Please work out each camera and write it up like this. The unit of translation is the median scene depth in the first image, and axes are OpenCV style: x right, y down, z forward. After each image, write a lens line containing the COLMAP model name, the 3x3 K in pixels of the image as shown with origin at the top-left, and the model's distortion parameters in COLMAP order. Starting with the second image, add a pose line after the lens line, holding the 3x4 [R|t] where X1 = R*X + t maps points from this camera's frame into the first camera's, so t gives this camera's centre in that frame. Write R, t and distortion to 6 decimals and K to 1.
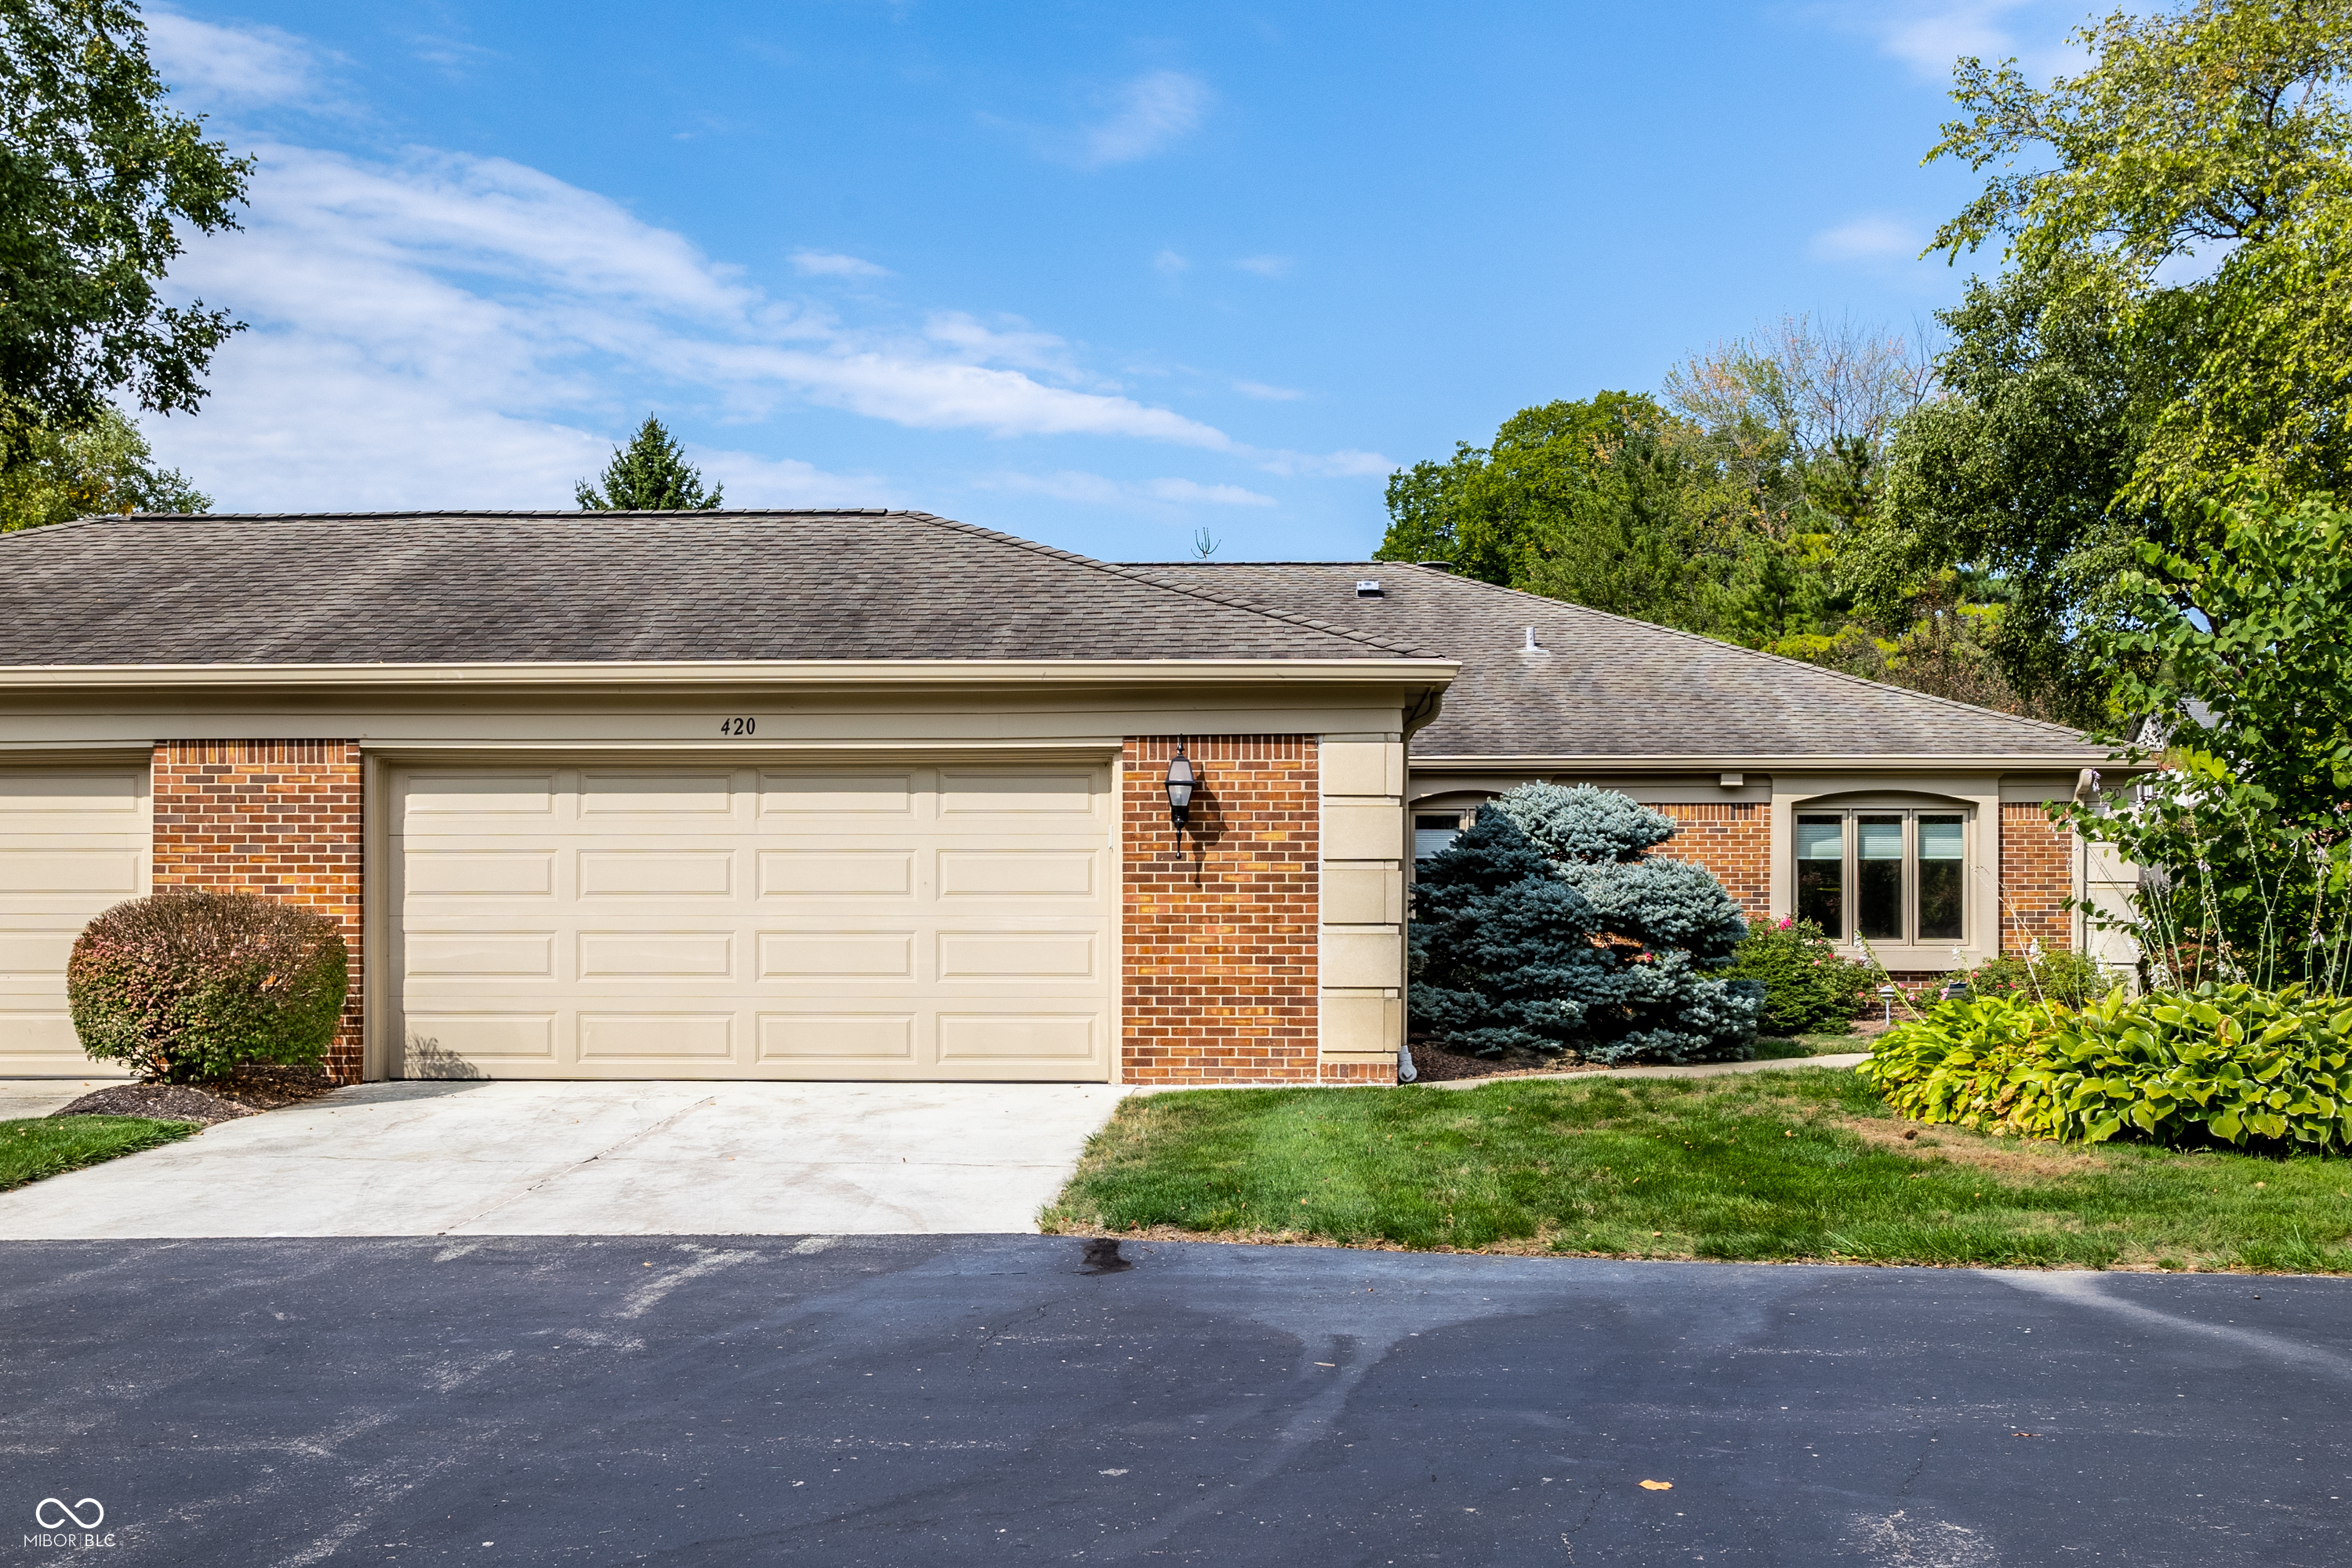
lens RADIAL K [[1825.4, 0, 1175.8], [0, 1825.4, 809.0], [0, 0, 1]] dist [0.003221, -0.000522]
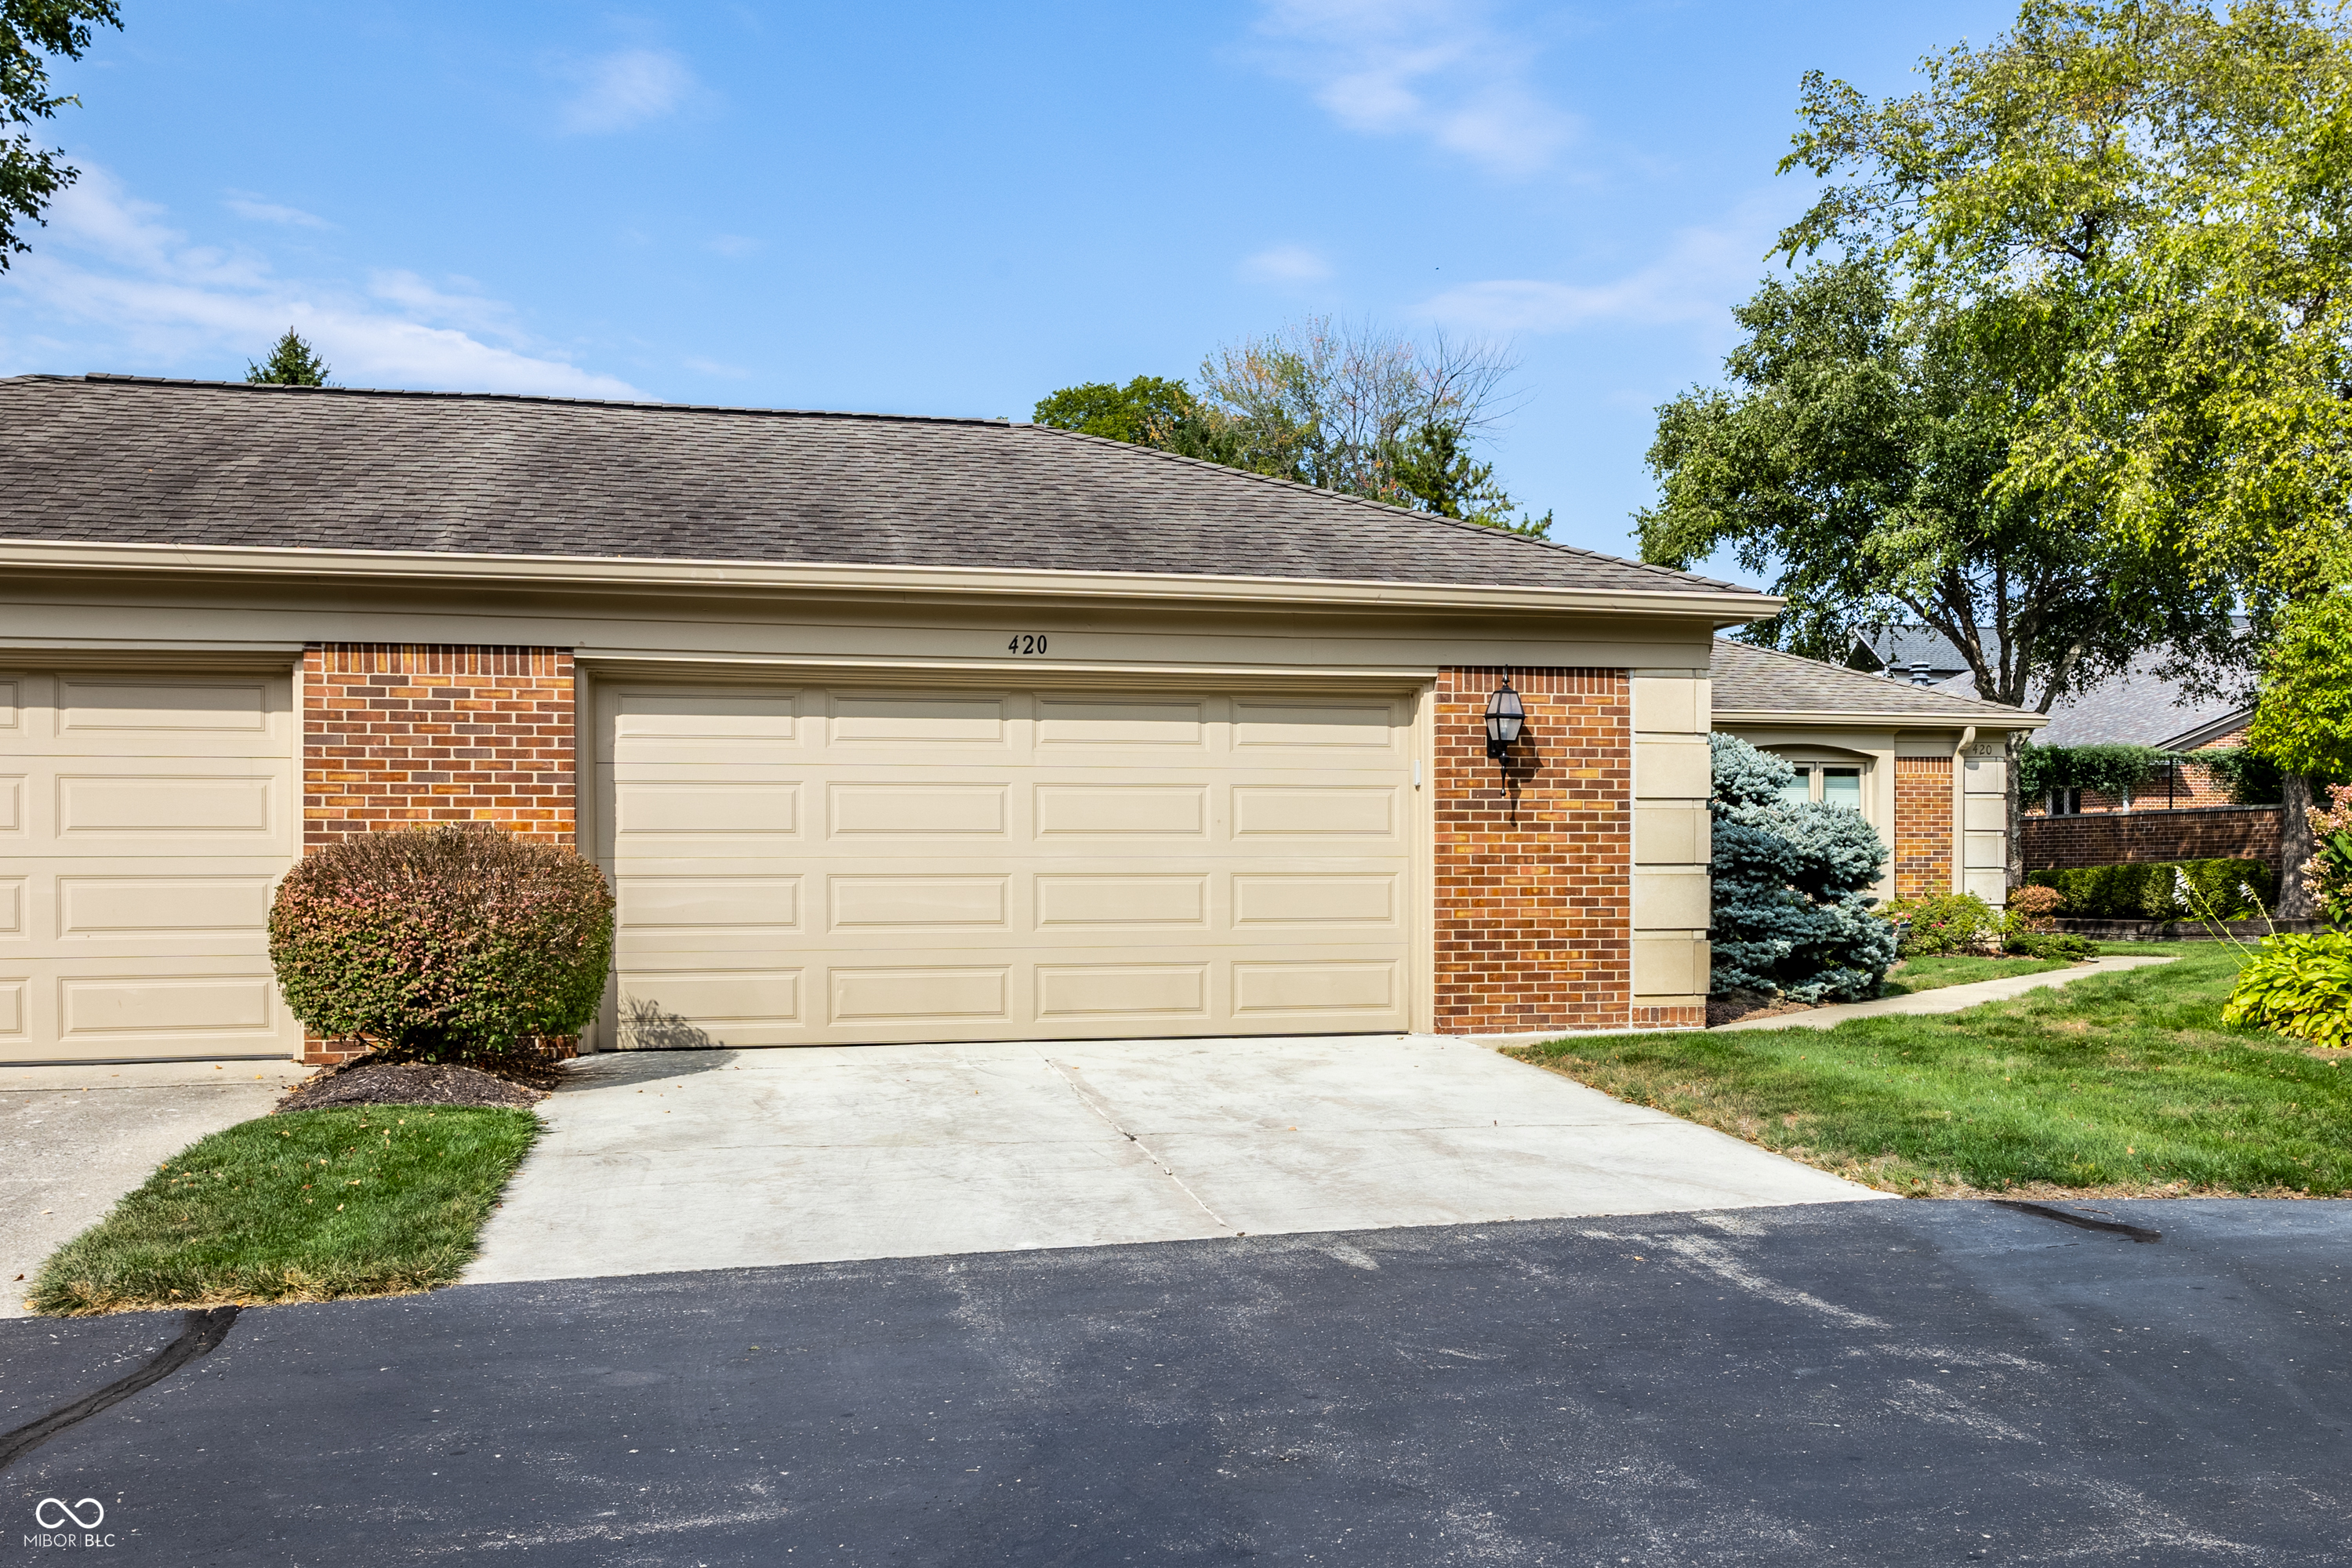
lens RADIAL K [[1761.3, 0, 1176.0], [0, 1761.3, 784.0], [0, 0, 1]] dist [-0.005688, -0.000489]
pose [[0.970695, 0.008434, 0.240167, -0.379240], [-0.010666, 0.999911, 0.007997, 0.015332], [-0.240078, -0.010324, 0.970699, 0.148873]]
